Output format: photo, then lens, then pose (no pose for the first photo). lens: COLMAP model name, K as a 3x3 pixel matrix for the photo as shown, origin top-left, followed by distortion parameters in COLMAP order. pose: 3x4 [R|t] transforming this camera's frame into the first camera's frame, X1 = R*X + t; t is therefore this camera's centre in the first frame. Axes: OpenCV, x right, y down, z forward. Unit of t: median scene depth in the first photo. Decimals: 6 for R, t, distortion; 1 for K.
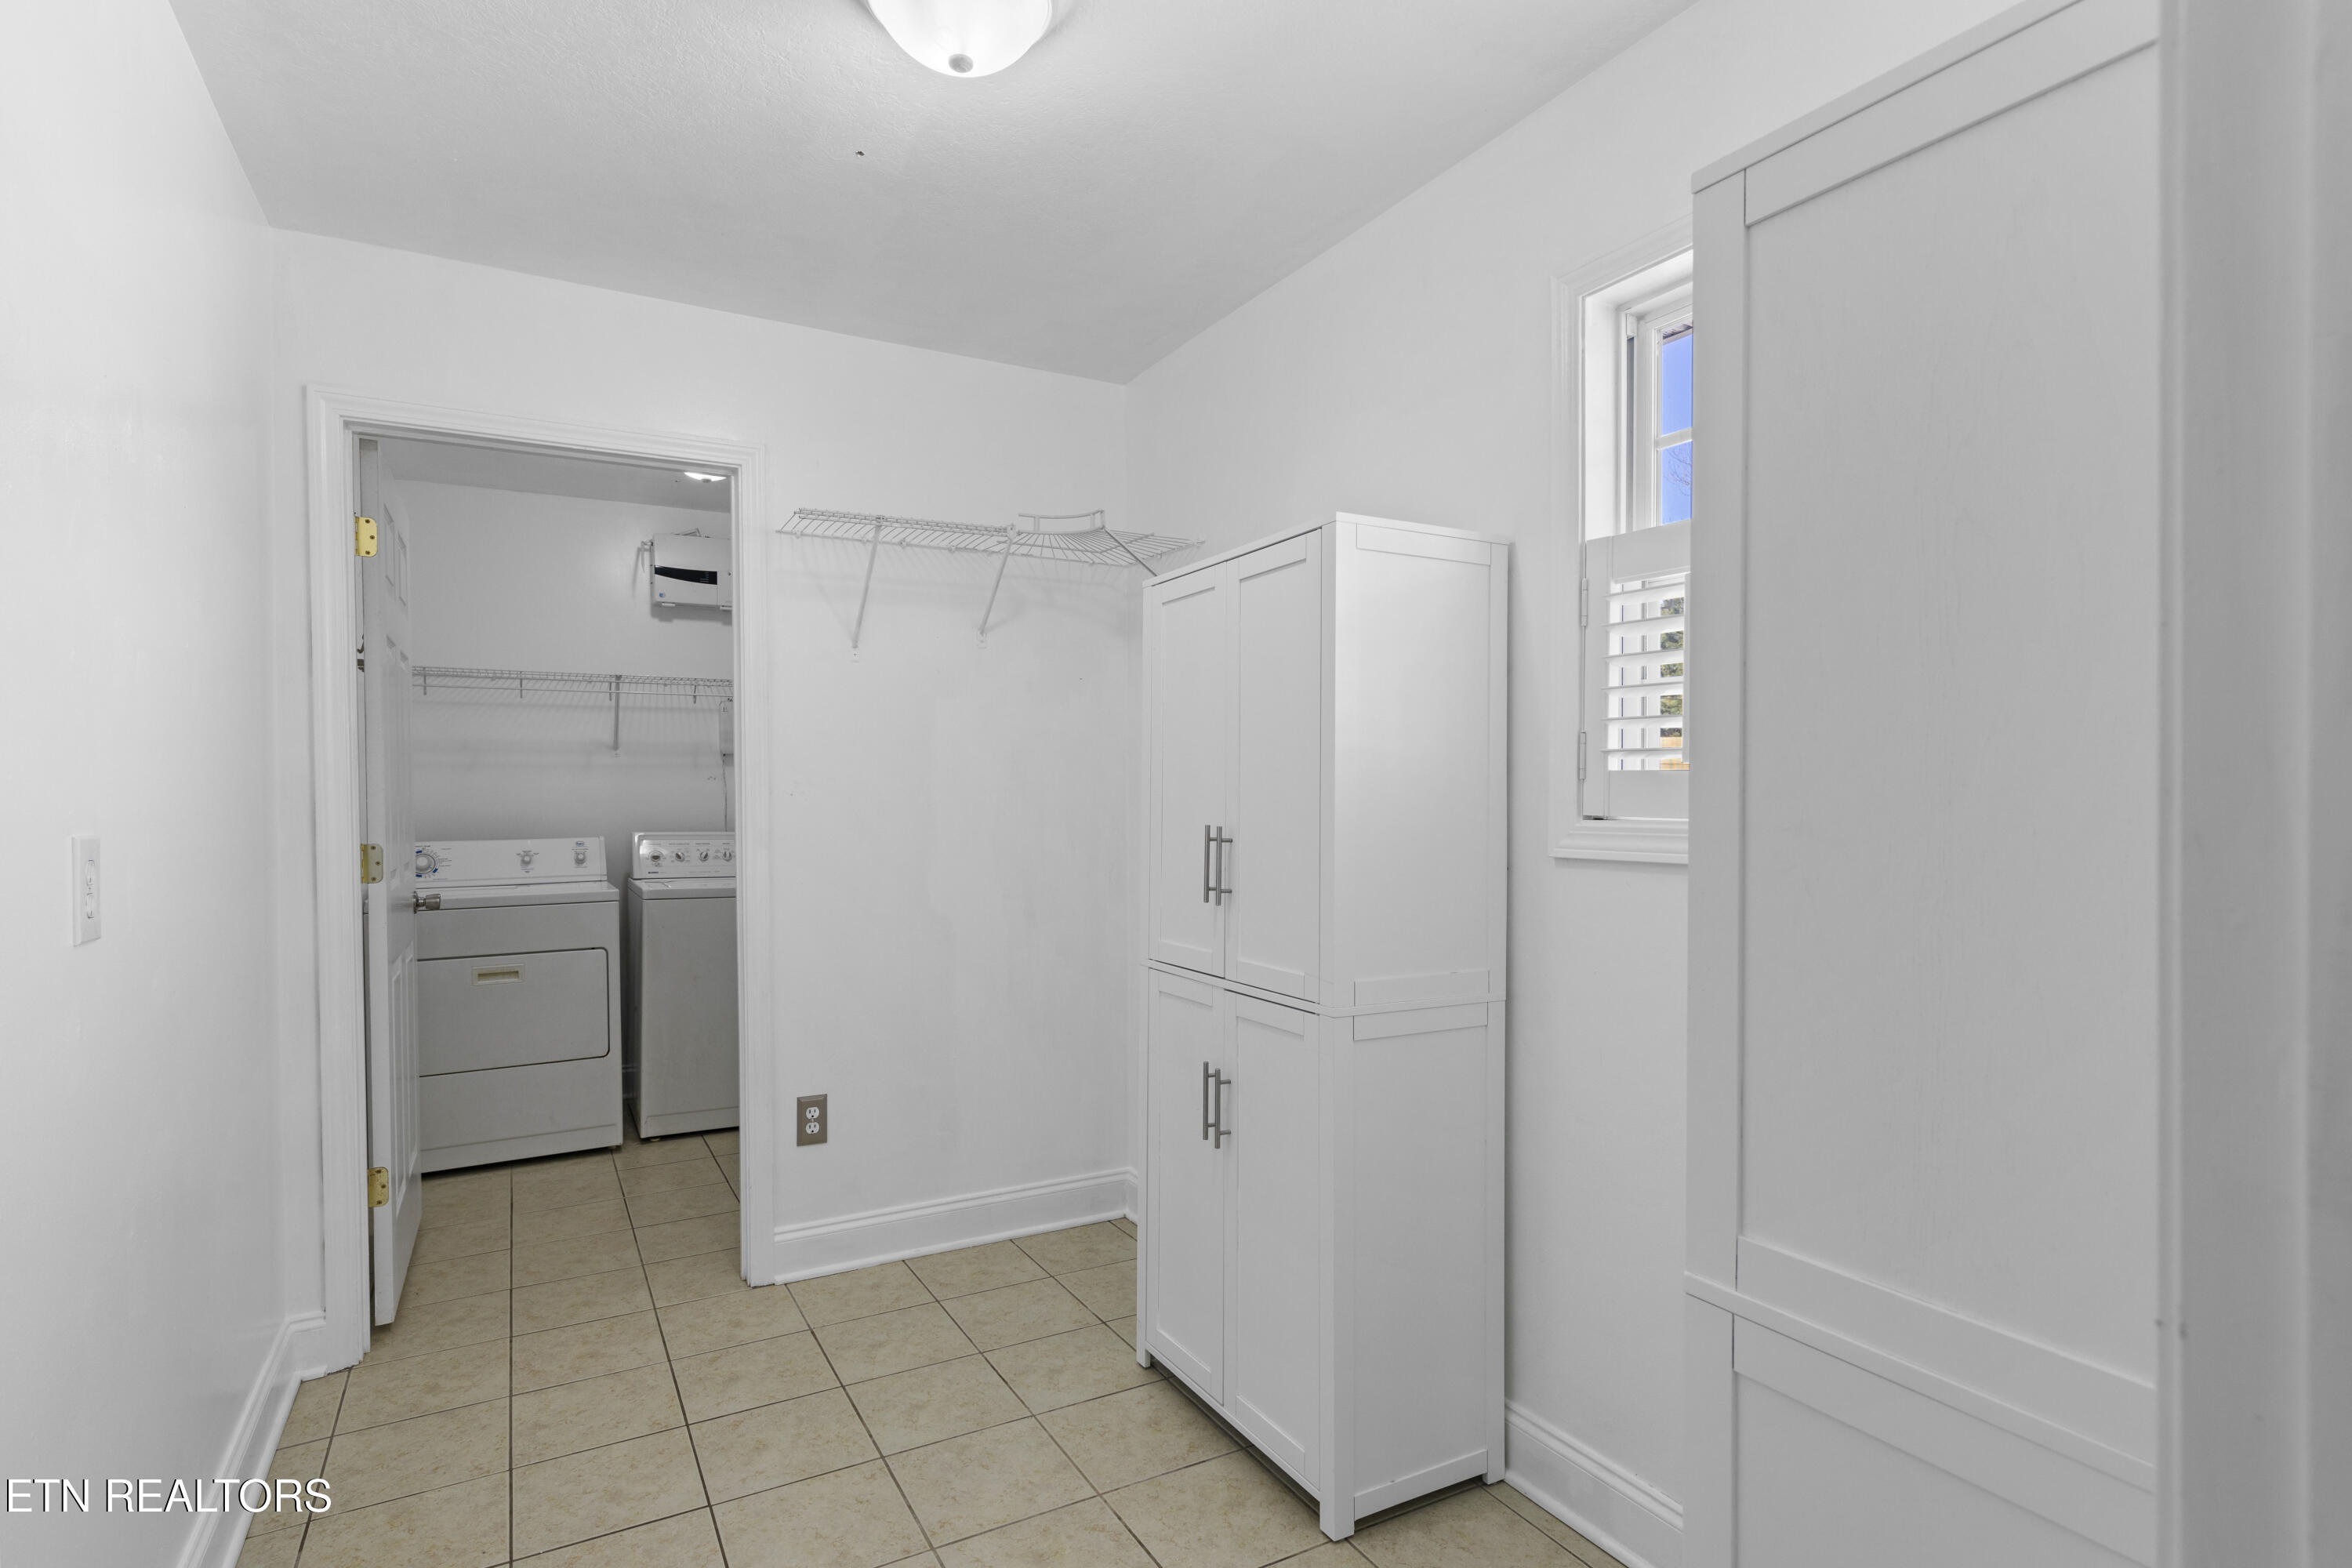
lens RADIAL K [[1211.2, 0, 1178.8], [0, 1211.2, 805.0], [0, 0, 1]] dist [0.005757, 0.000132]
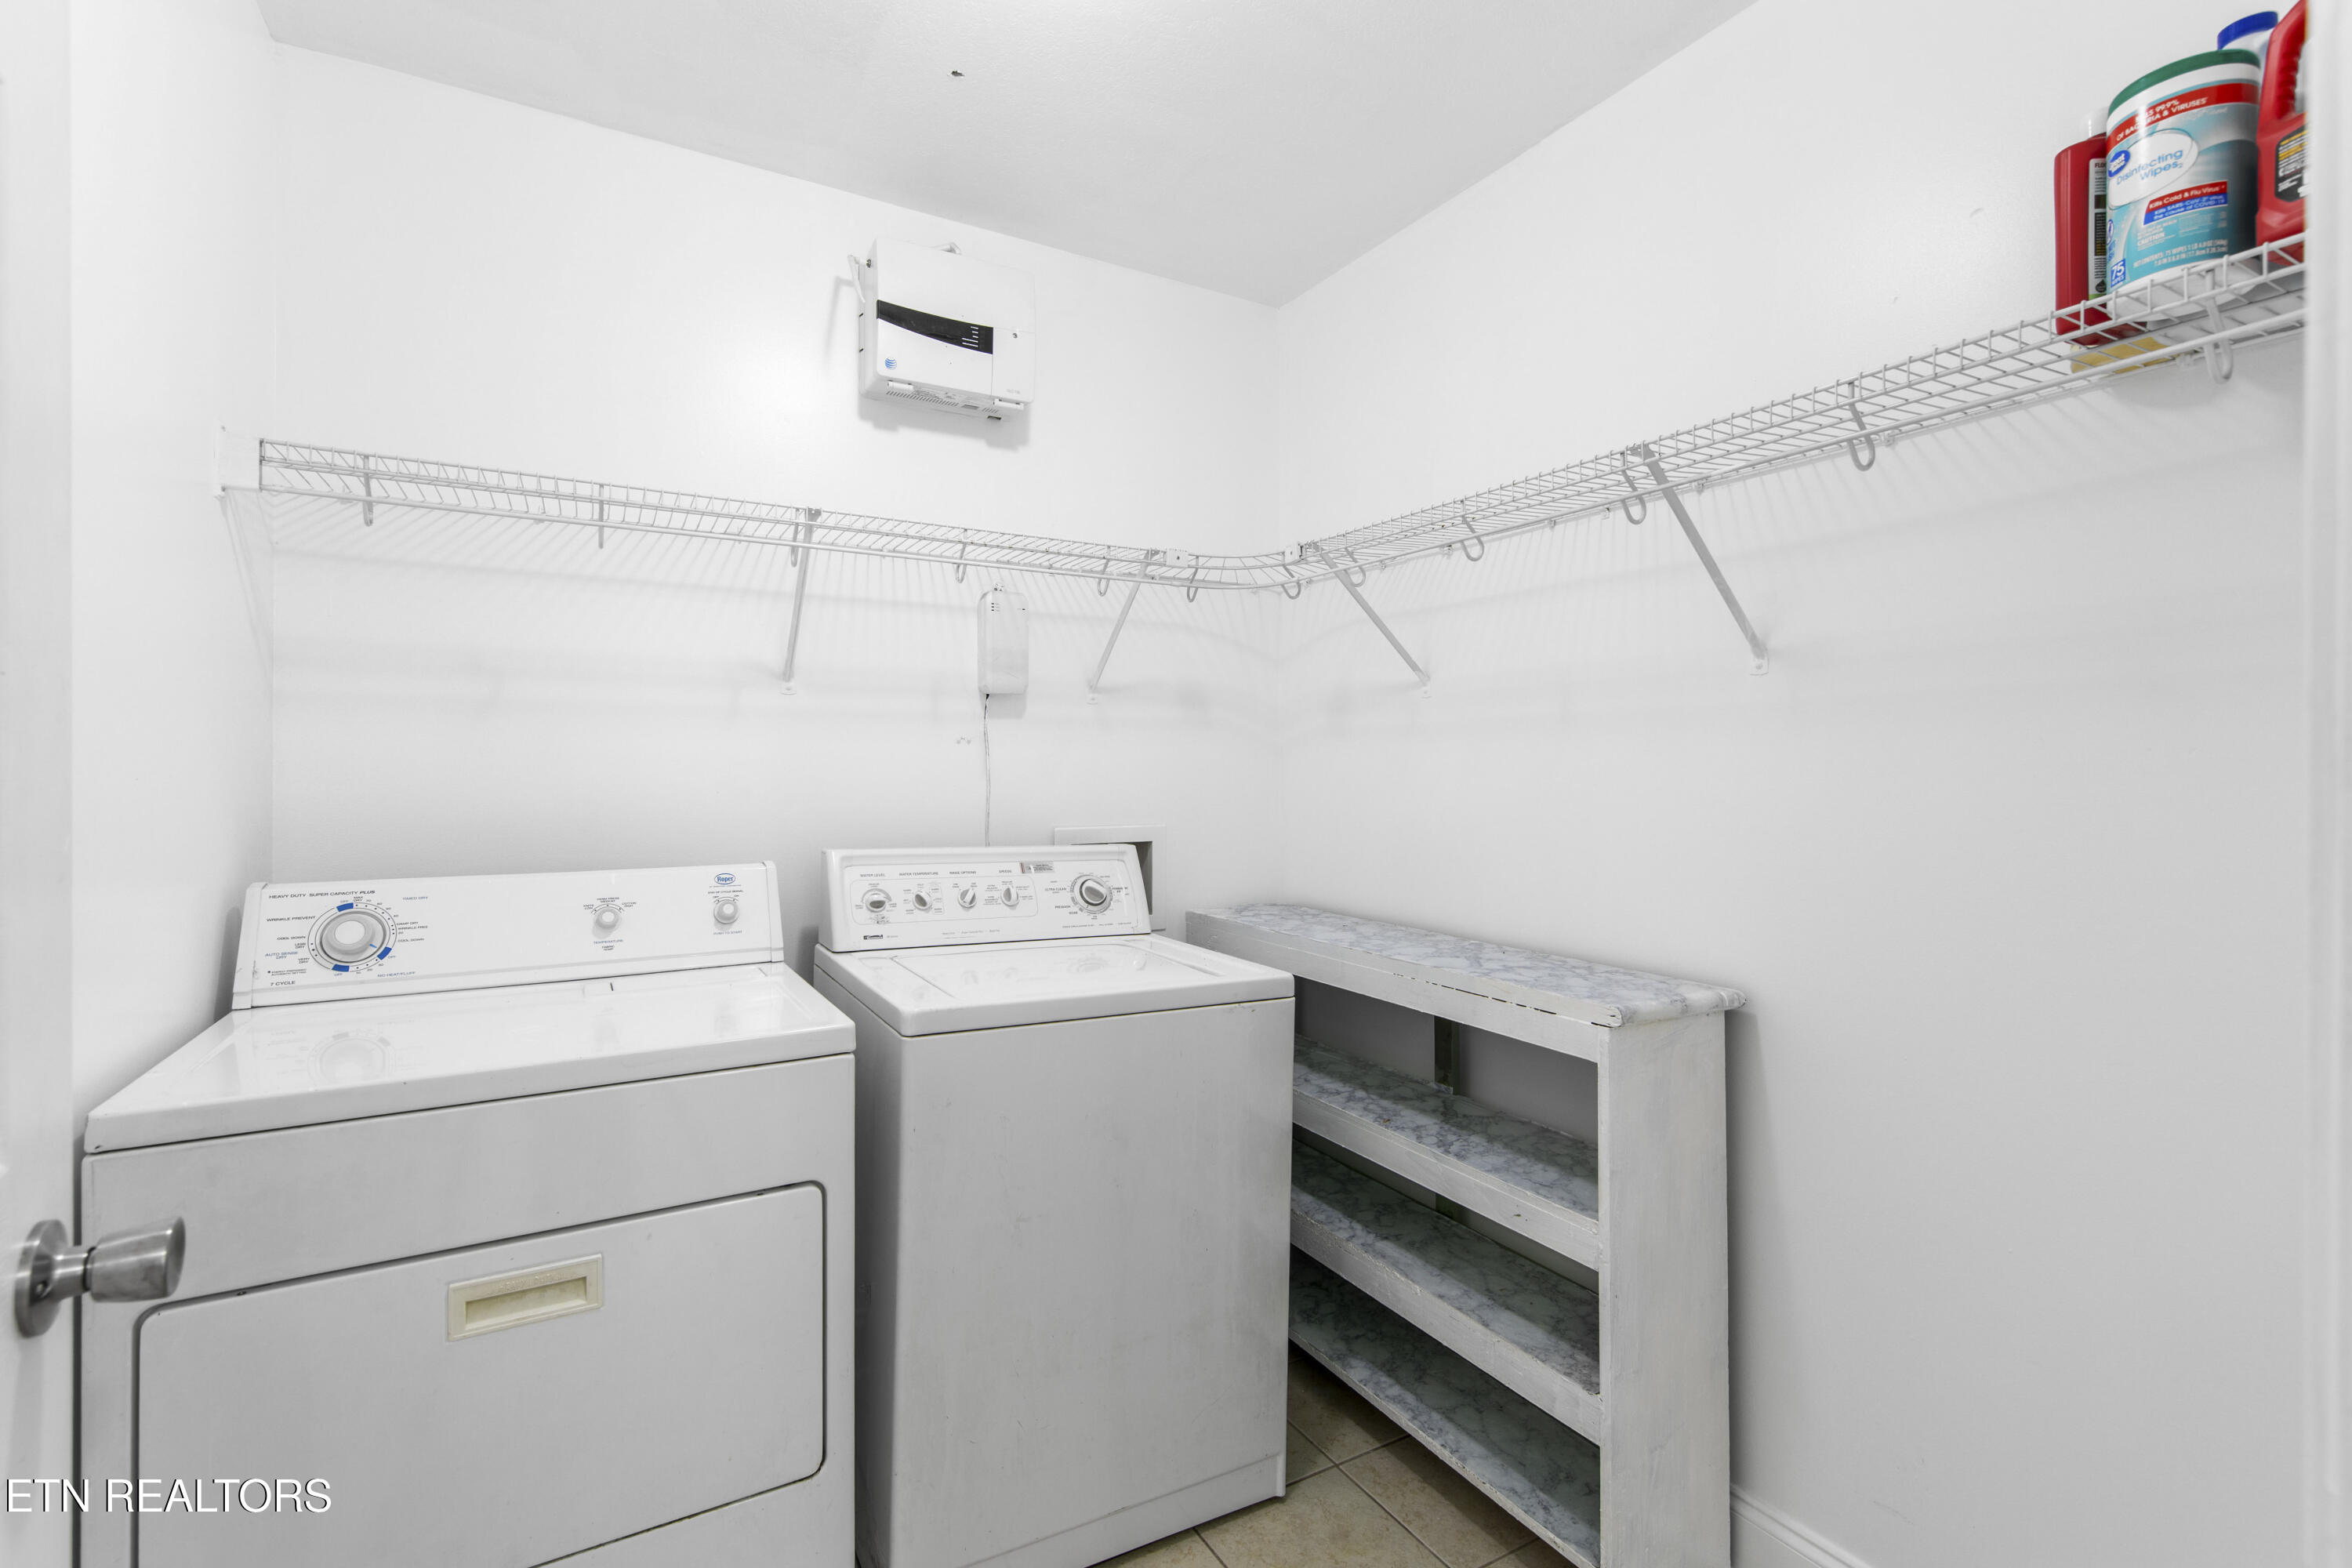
lens RADIAL K [[1059.8, 0, 1174.8], [0, 1059.8, 770.8], [0, 0, 1]] dist [0.001408, -0.000108]
pose [[0.999869, 0.009078, 0.013401, -0.326410], [-0.008927, 0.999896, -0.011314, -0.005307], [-0.013503, 0.011193, 0.999846, 0.592787]]
